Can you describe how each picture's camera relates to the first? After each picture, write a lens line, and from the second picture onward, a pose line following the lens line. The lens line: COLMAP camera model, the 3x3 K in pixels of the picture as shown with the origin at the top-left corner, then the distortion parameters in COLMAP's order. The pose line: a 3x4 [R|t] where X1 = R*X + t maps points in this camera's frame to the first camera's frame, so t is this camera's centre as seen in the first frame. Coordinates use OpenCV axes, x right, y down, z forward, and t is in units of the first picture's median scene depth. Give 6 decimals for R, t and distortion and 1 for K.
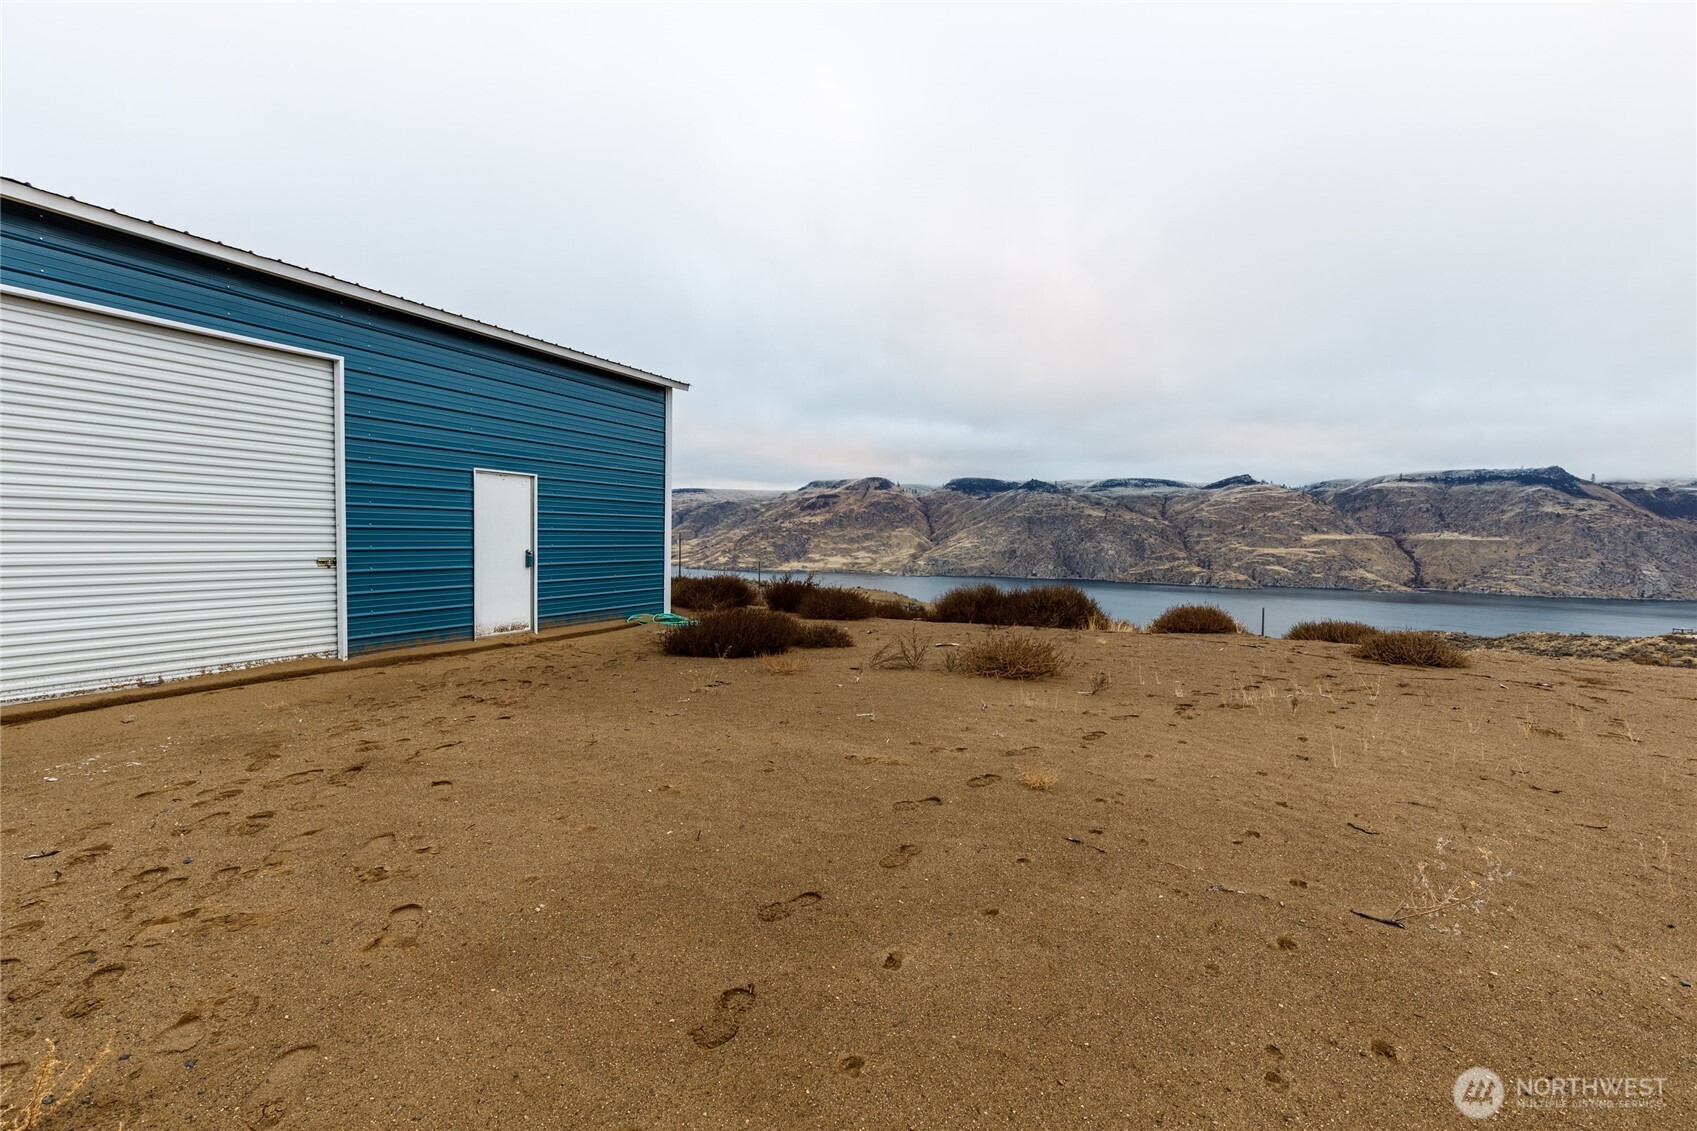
lens RADIAL K [[771.3, 0, 848.5], [0, 771.3, 565.5], [0, 0, 1]] dist [0.001906, 0.000460]
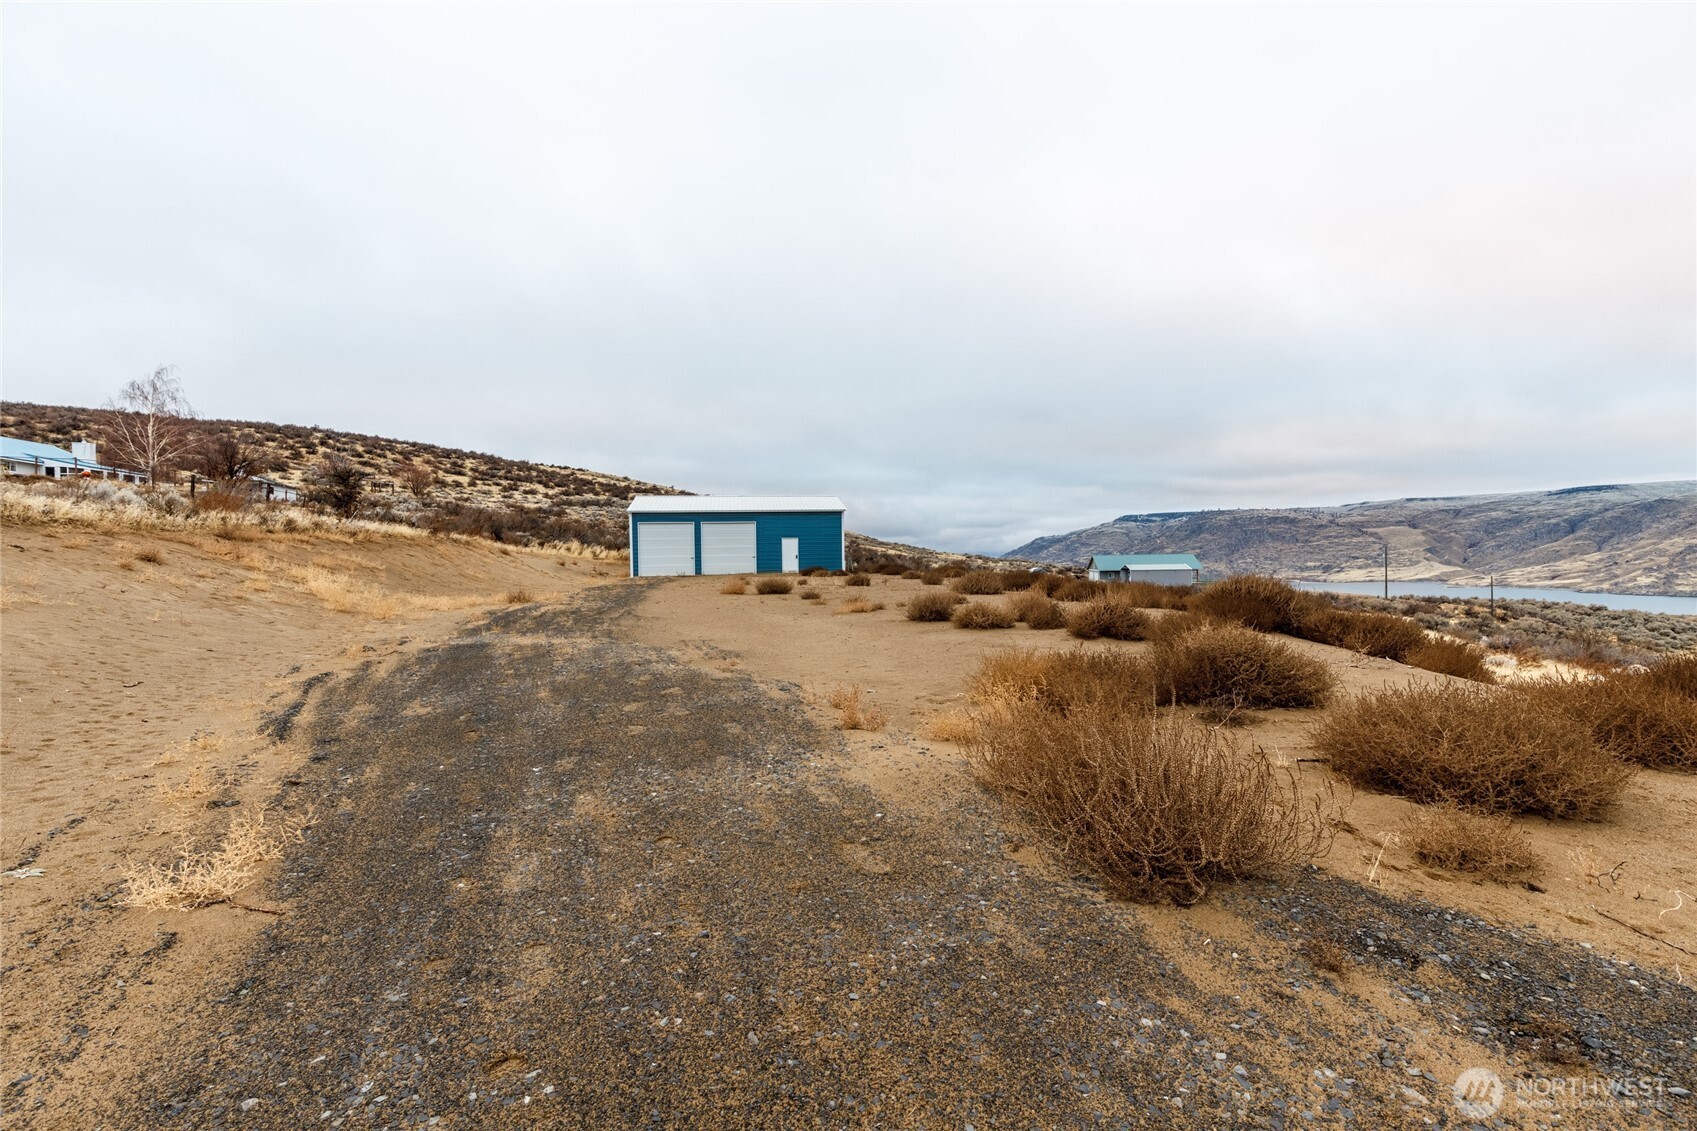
lens RADIAL K [[771.3, 0, 848.5], [0, 771.3, 565.5], [0, 0, 1]] dist [0.001906, 0.000460]
pose [[0.531945, -0.012462, -0.846687, 3.559861], [-0.010767, 0.999711, -0.021479, 0.136821], [0.846710, 0.020542, 0.531657, -1.144438]]
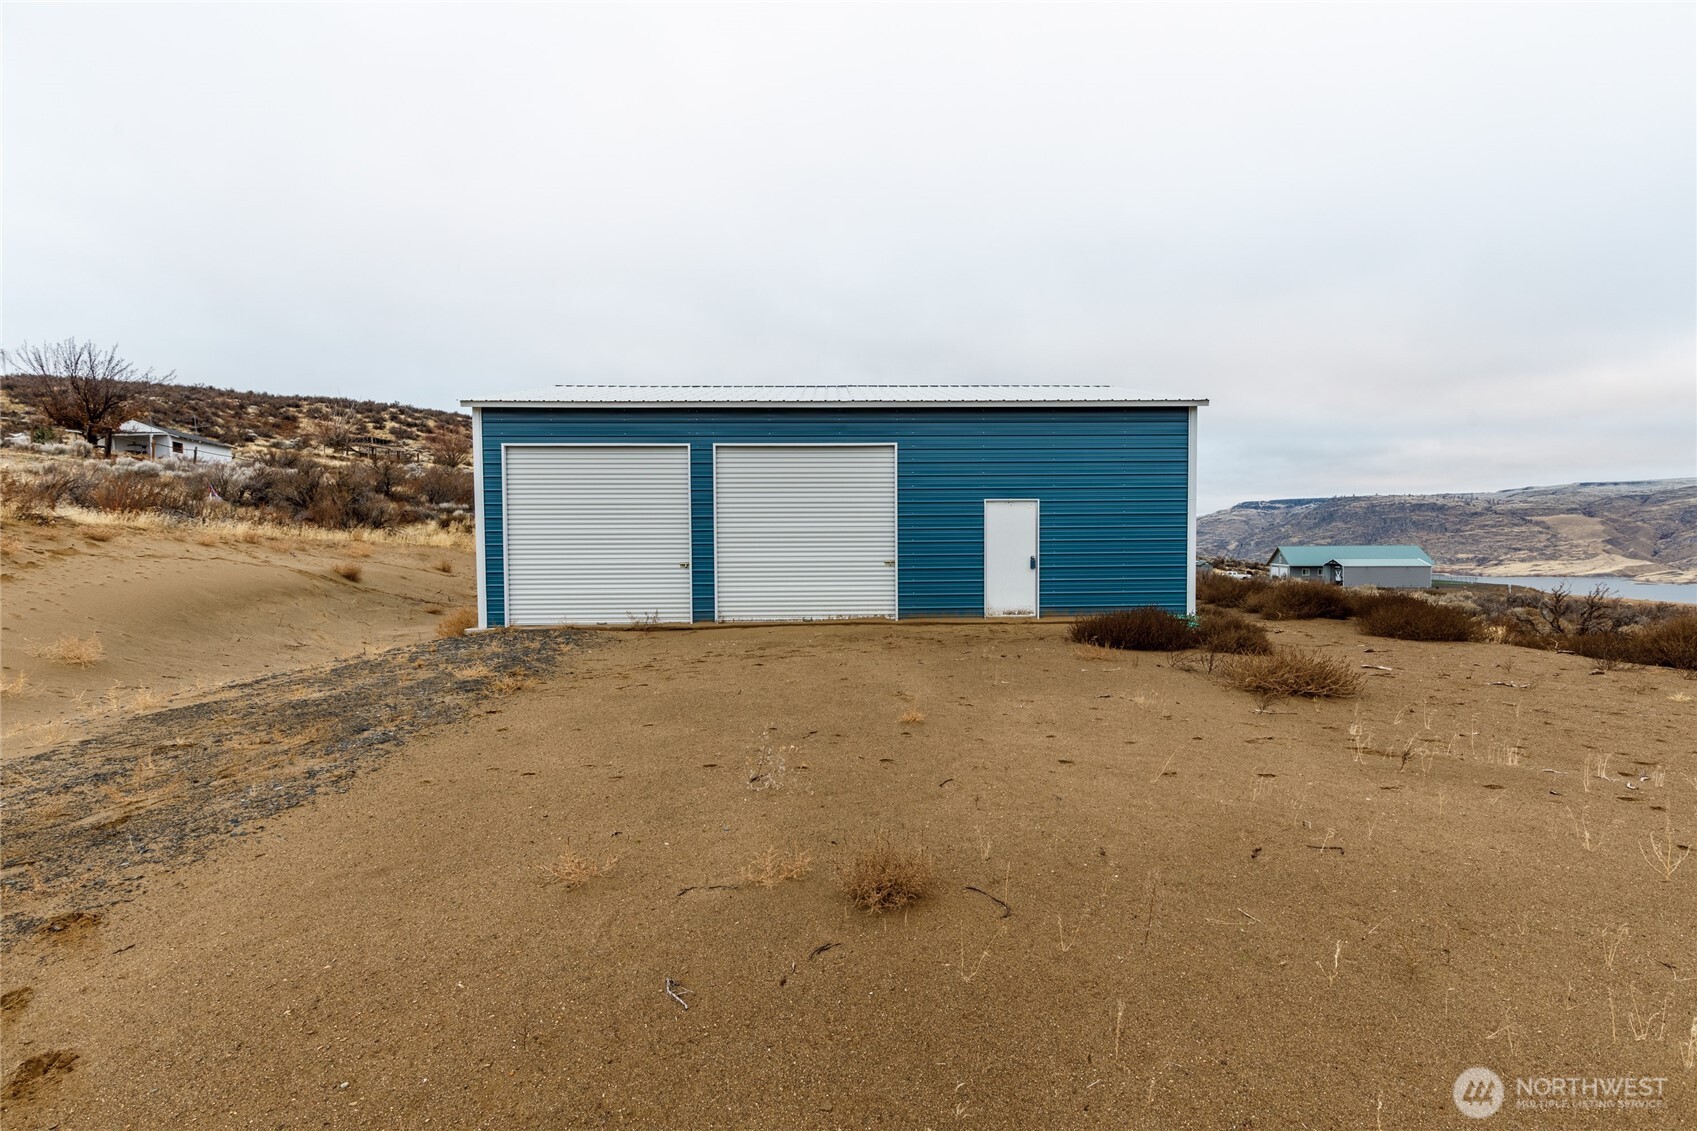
lens RADIAL K [[771.3, 0, 848.5], [0, 771.3, 565.5], [0, 0, 1]] dist [0.001906, 0.000460]
pose [[0.422219, 0.007734, -0.906461, 0.658334], [-0.022536, 0.999744, -0.001967, 0.005989], [0.906214, 0.021258, 0.422285, 0.142775]]
